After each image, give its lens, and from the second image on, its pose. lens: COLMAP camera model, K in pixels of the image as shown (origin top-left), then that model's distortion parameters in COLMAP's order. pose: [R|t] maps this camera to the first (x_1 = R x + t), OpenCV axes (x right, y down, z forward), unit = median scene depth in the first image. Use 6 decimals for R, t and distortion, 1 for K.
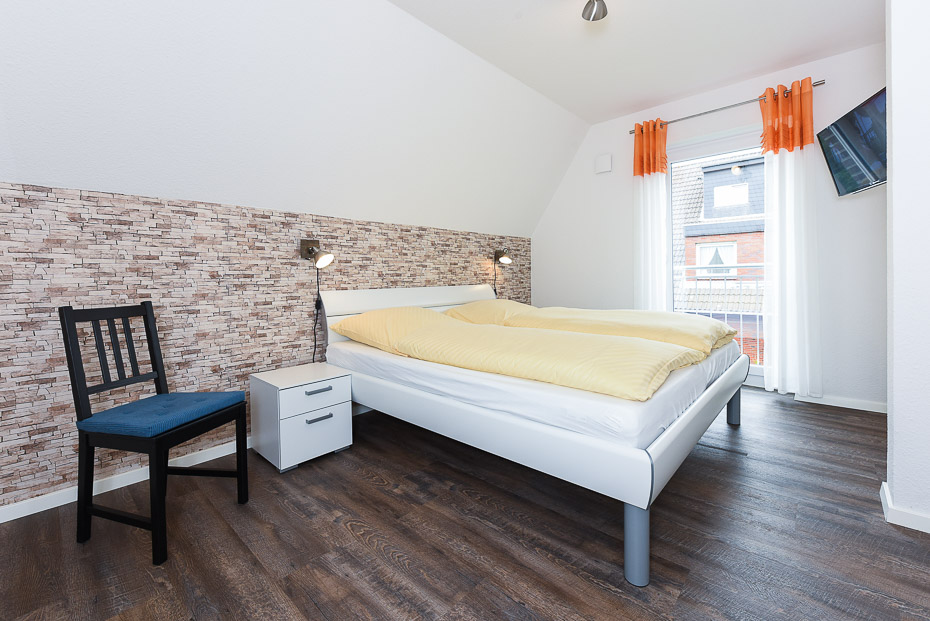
lens RADIAL K [[393.7, 0, 460.1], [0, 393.7, 280.4], [0, 0, 1]] dist [0.000087, 0.000124]
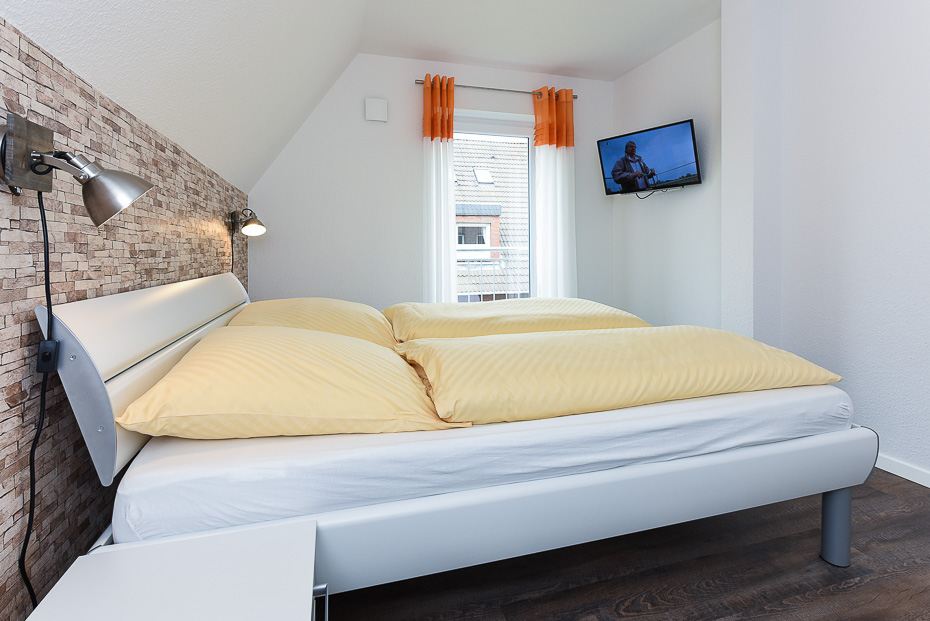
lens RADIAL K [[490.6, 0, 466.2], [0, 490.6, 253.4], [0, 0, 1]] dist [0.002533, -0.000399]
pose [[0.487483, 0.013672, 0.873025, -0.510896], [0.003965, 0.999832, -0.017872, -0.004613], [-0.873123, 0.012173, 0.487348, 0.547596]]
